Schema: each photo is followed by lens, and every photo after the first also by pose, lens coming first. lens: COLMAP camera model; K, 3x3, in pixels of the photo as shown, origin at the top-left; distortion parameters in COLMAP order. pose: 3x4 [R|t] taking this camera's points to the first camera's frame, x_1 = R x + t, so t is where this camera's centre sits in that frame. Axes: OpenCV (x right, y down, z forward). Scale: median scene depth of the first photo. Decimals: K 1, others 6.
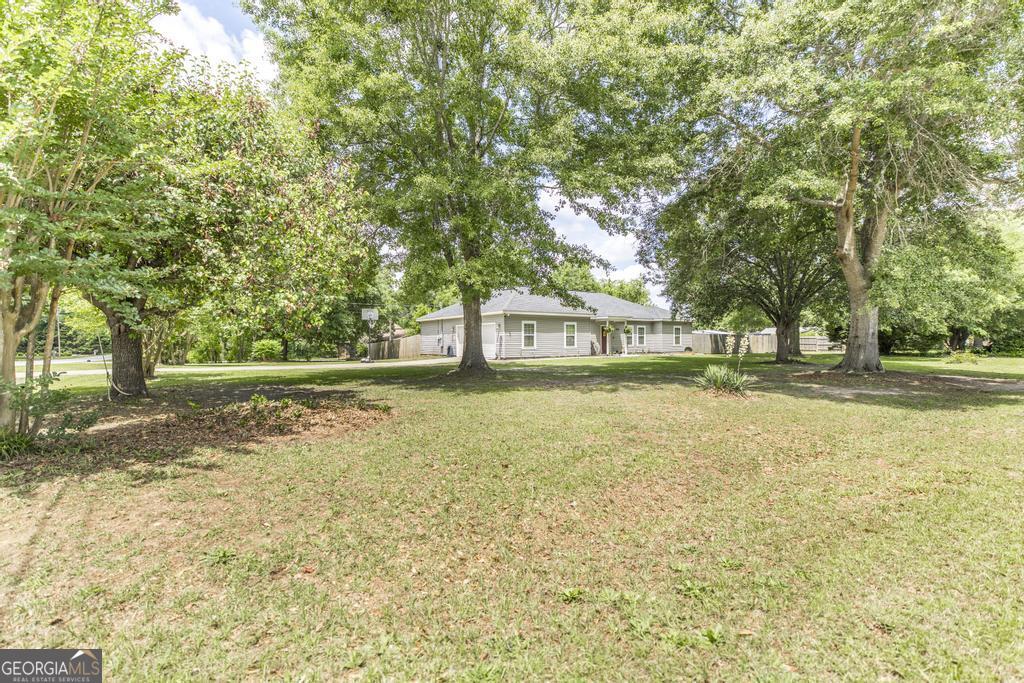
lens RADIAL K [[459.8, 0, 512.0], [0, 459.8, 341.5], [0, 0, 1]] dist [-0.002717, -0.000308]
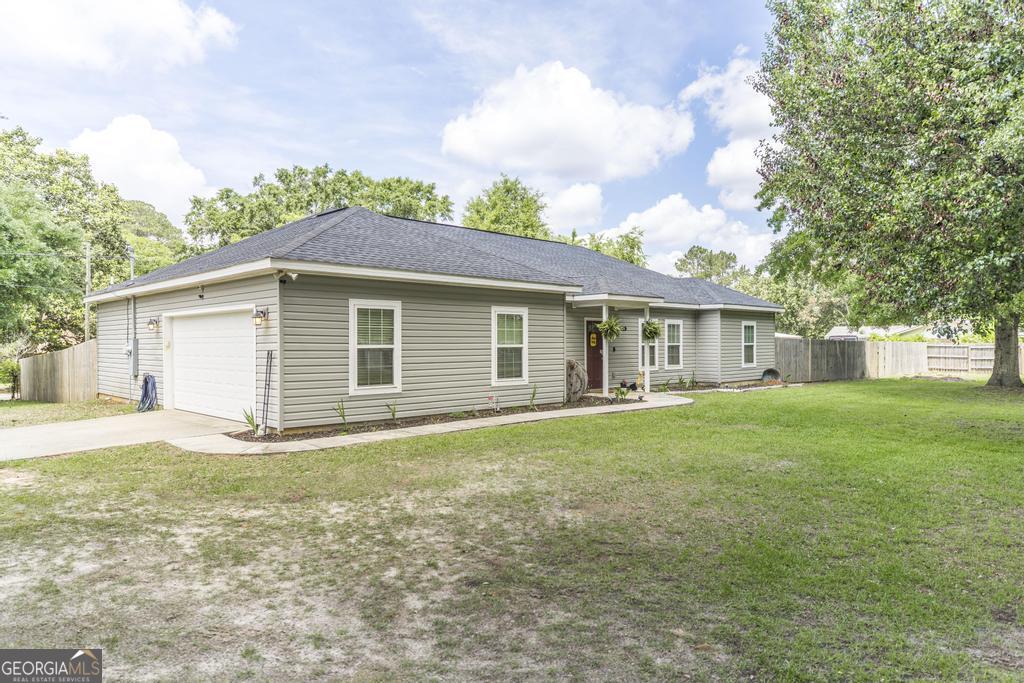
lens RADIAL K [[675.7, 0, 512.0], [0, 675.7, 341.5], [0, 0, 1]] dist [-0.001705, -0.000274]
pose [[0.988286, -0.000372, 0.152612, 0.047518], [0.001425, 0.999976, -0.006786, -0.011910], [-0.152606, 0.006924, 0.988263, 0.460563]]
